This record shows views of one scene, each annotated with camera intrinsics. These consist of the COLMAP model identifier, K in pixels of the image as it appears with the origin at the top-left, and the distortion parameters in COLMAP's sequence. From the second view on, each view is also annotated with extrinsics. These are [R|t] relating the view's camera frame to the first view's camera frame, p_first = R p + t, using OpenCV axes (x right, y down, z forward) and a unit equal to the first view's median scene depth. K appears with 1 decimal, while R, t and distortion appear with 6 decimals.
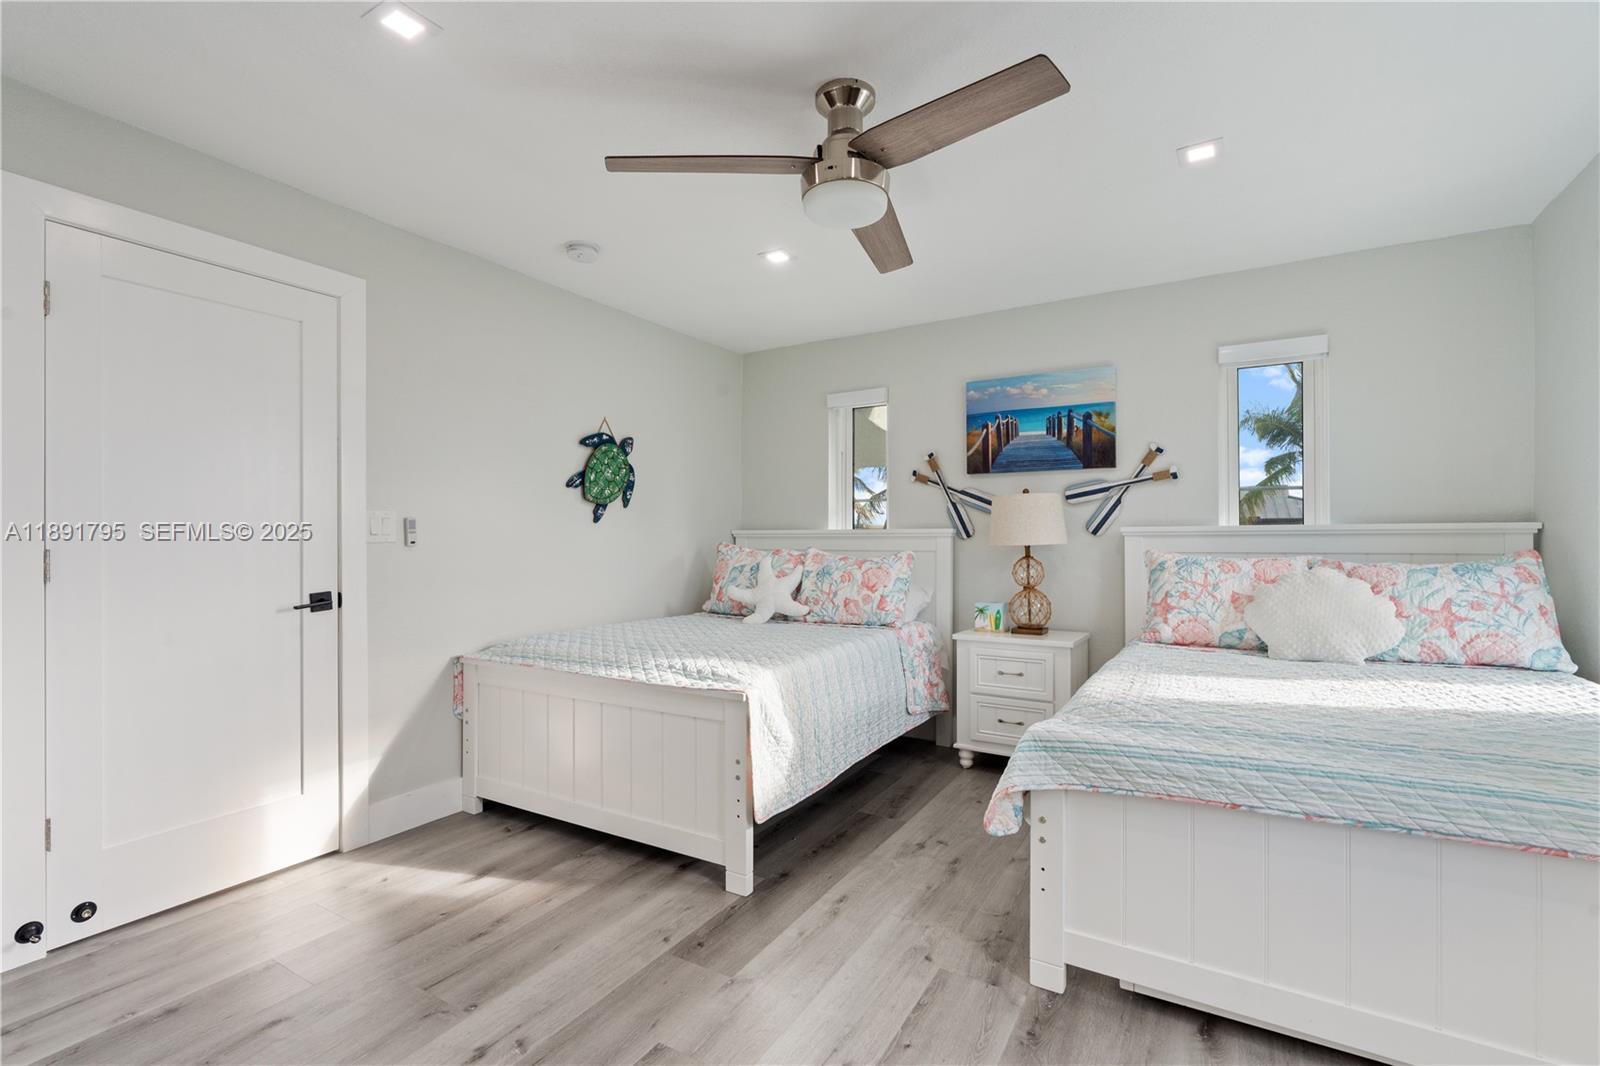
lens RADIAL K [[725.3, 0, 798.1], [0, 725.3, 535.3], [0, 0, 1]] dist [-0.006641, 0.003058]
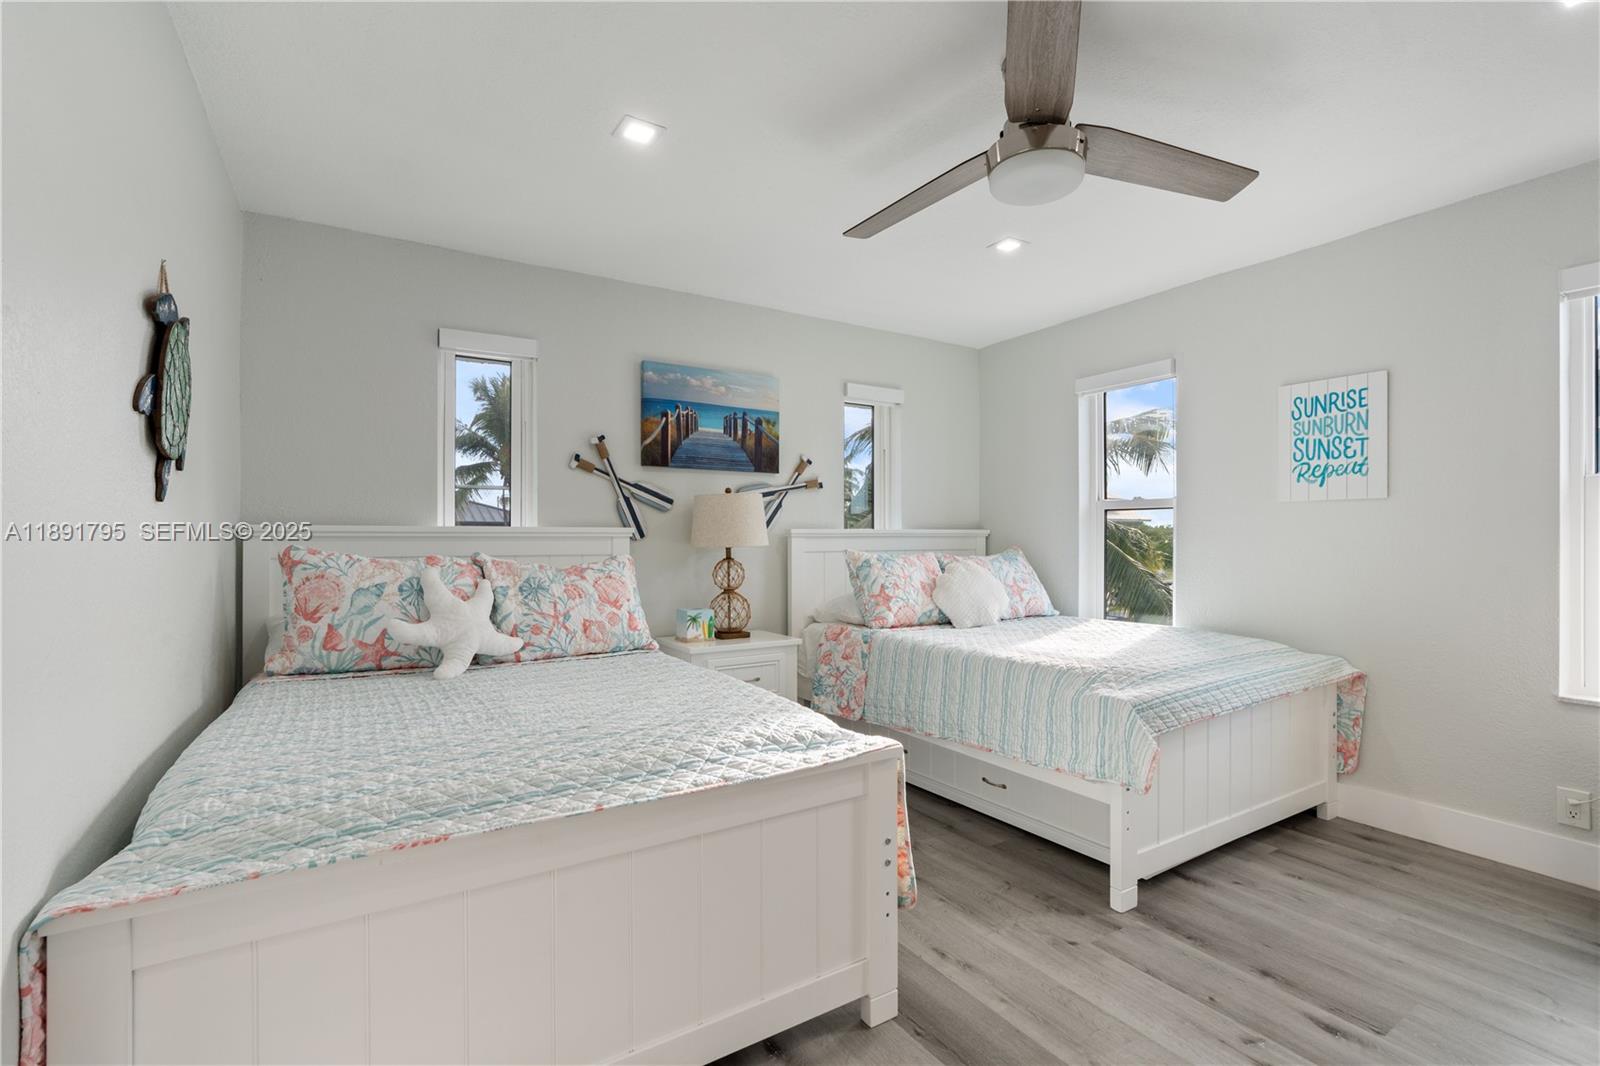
lens RADIAL K [[725.3, 0, 804.7], [0, 725.3, 533.5], [0, 0, 1]] dist [-0.006641, 0.003058]
pose [[0.448681, 0.008590, 0.893651, -0.490992], [-0.003831, 0.999963, -0.007689, 0.003459], [-0.893684, 0.000027, 0.448698, 0.466910]]
